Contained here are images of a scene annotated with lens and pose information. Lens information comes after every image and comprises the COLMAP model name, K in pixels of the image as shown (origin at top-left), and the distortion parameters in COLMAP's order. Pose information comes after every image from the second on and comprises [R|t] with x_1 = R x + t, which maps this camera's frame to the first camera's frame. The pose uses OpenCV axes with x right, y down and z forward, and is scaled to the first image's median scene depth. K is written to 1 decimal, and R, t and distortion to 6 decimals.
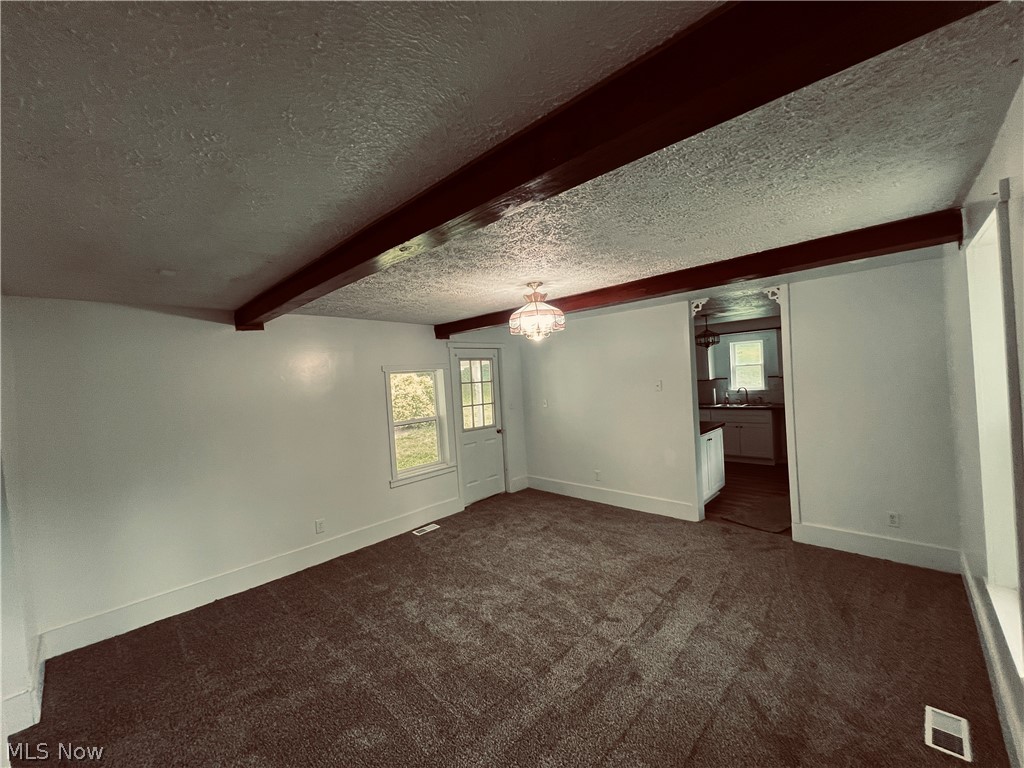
lens RADIAL K [[410.4, 0, 513.0], [0, 410.4, 385.2], [0, 0, 1]] dist [0.001125, 0.000551]
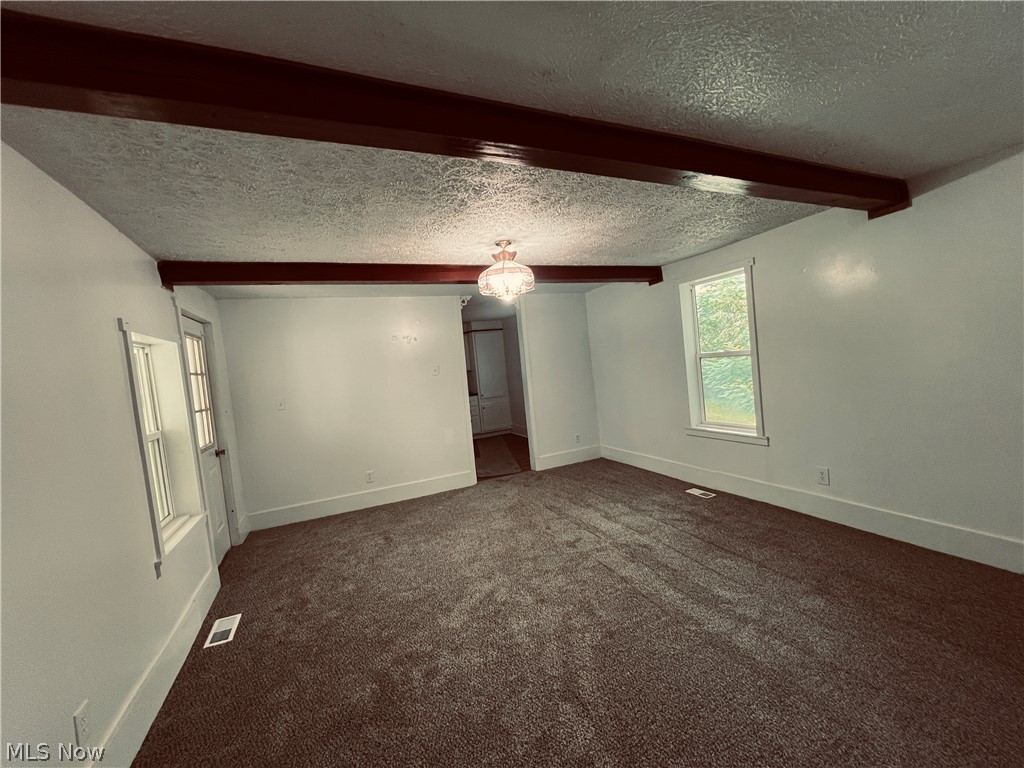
lens RADIAL K [[410.4, 0, 513.0], [0, 410.4, 385.2], [0, 0, 1]] dist [0.001125, 0.000551]
pose [[0.375743, -0.021518, 0.926474, -0.782348], [0.092666, 0.995592, -0.014458, 0.103064], [-0.922079, 0.091285, 0.376081, 0.578387]]
